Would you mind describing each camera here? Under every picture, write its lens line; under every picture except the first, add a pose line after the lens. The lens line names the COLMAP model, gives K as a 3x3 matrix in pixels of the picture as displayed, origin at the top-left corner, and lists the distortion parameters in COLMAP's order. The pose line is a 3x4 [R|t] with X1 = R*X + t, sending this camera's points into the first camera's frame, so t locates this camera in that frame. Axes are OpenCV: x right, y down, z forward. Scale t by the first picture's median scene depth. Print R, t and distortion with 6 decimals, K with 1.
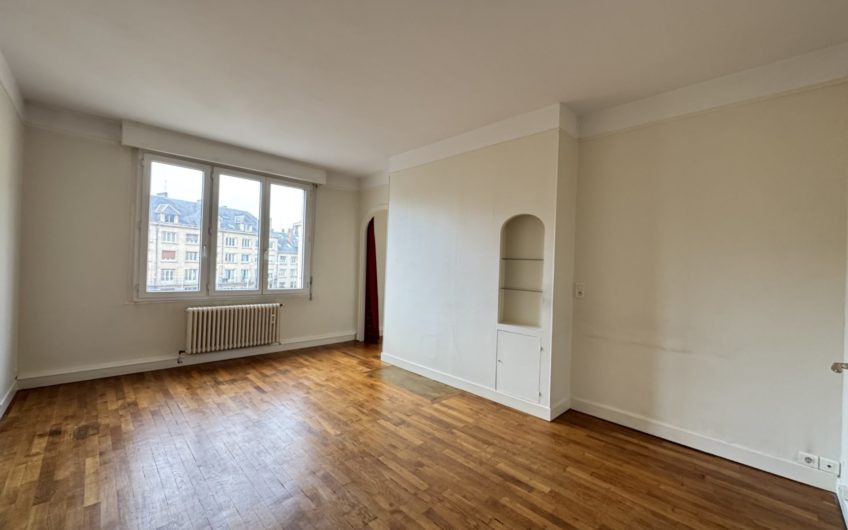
lens RADIAL K [[341.3, 0, 424.0], [0, 341.3, 265.0], [0, 0, 1]] dist [0.000361, 0.000026]
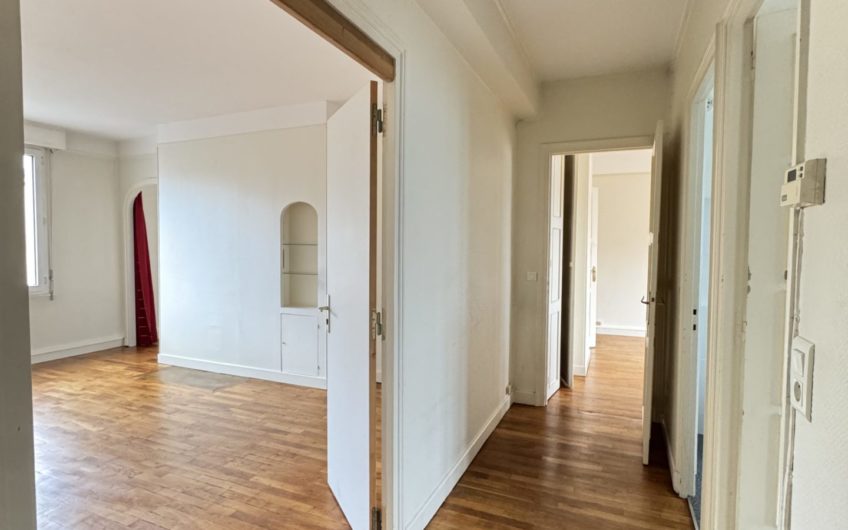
lens RADIAL K [[448.2, 0, 424.0], [0, 448.2, 265.0], [0, 0, 1]] dist [-0.000315, 0.000000]
pose [[0.925246, -0.042455, 0.376984, 0.109340], [0.022628, 0.998125, 0.056869, -0.023392], [-0.378692, -0.044088, 0.924472, -0.401624]]
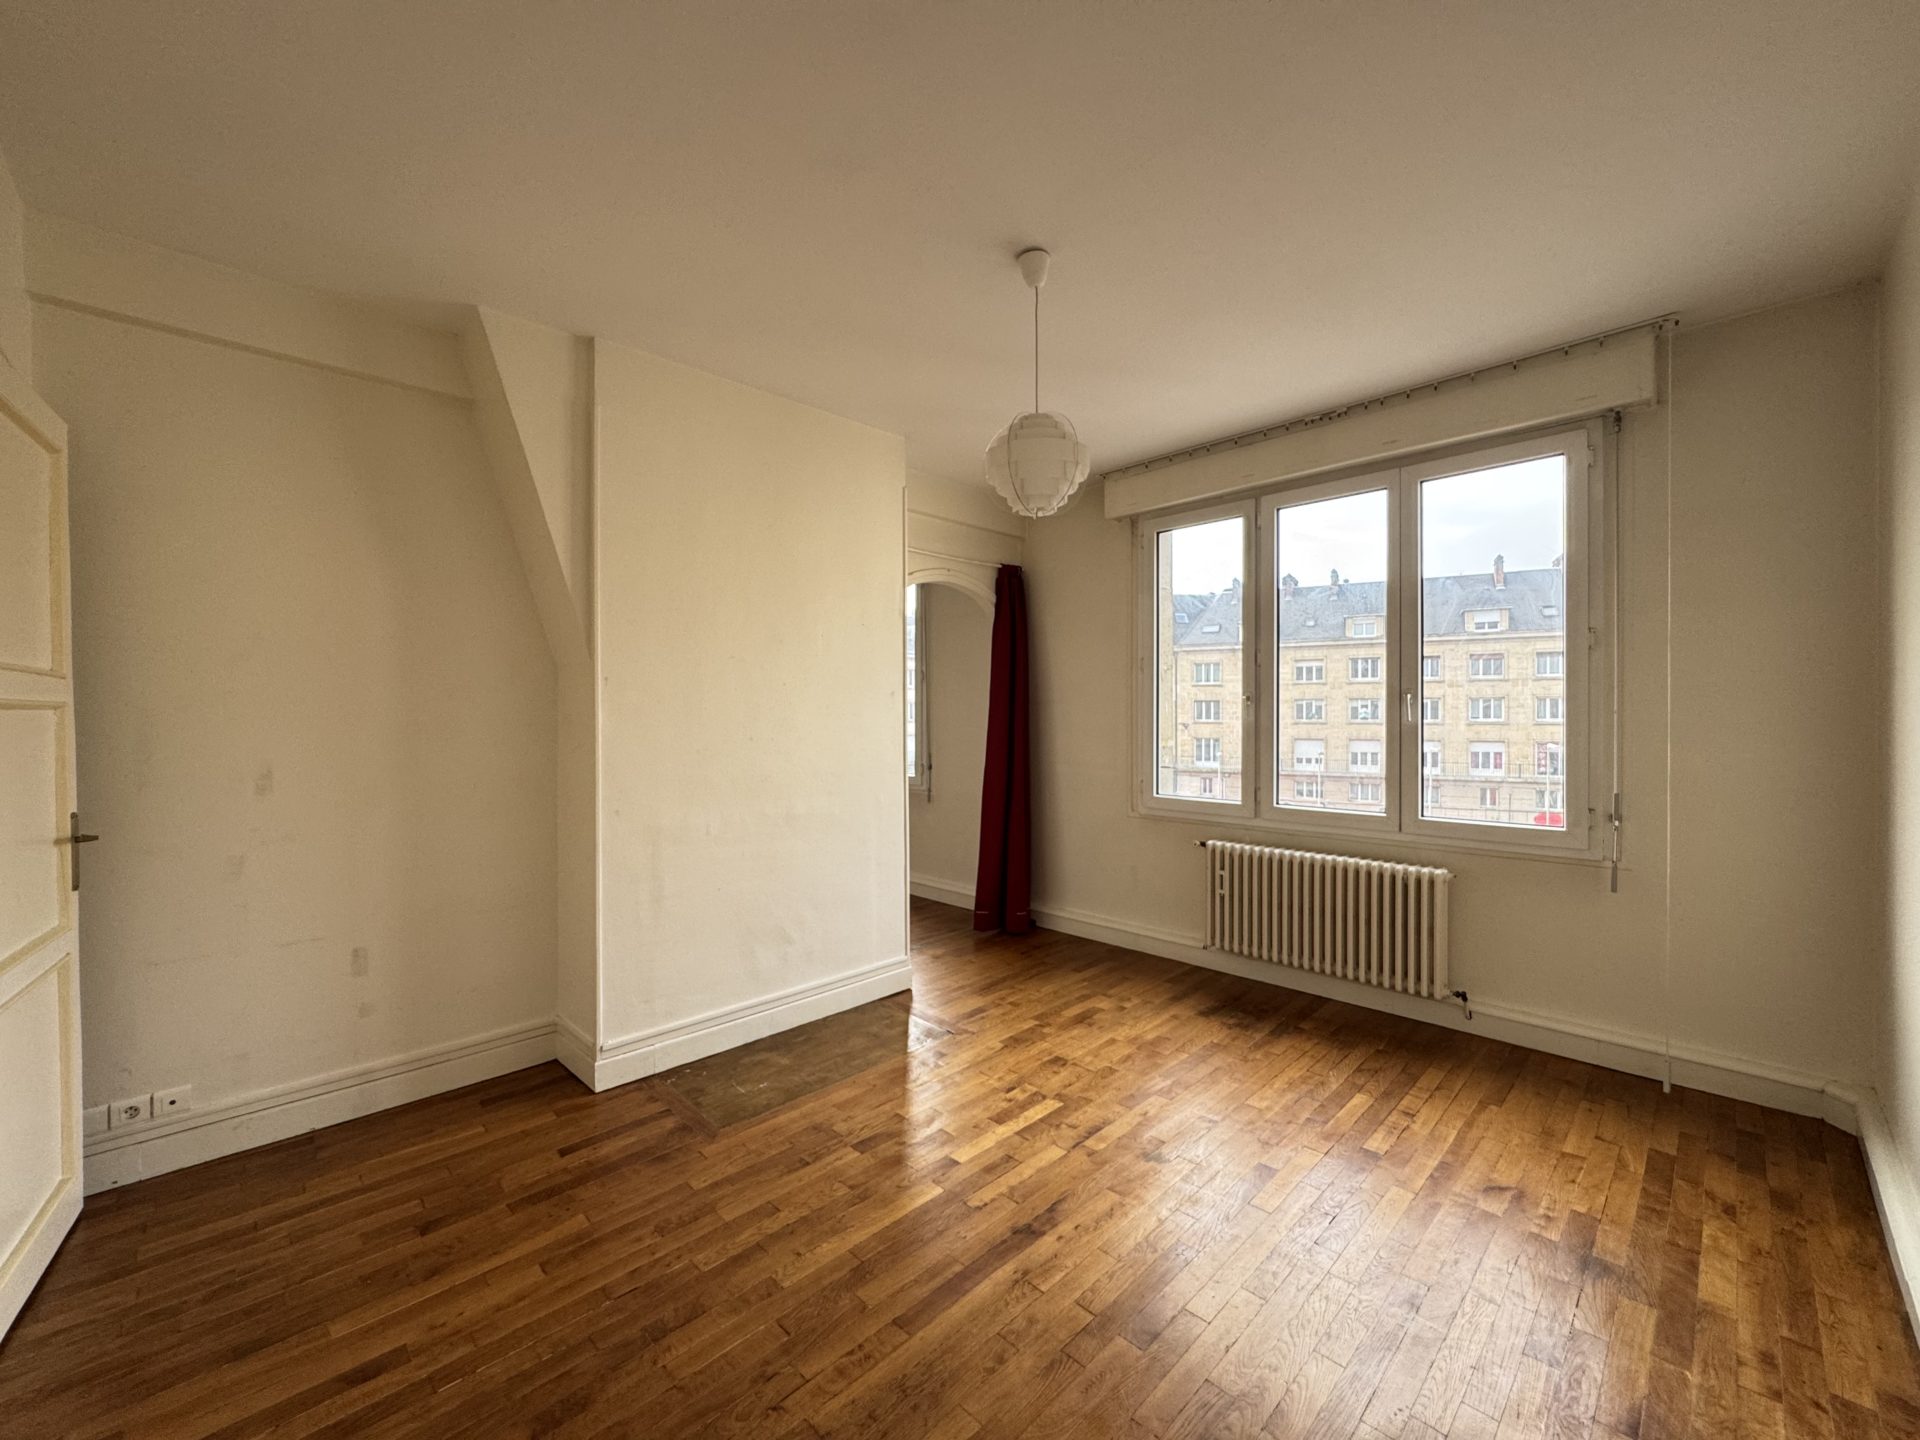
lens RADIAL K [[770.8, 0, 960.0], [0, 770.8, 720.0], [0, 0, 1]] dist [0.000226, -0.000009]
pose [[0.011323, -0.019709, -0.999742, 0.353747], [0.012524, 0.999730, -0.019567, -0.015876], [0.999857, -0.012299, 0.011567, 0.803277]]
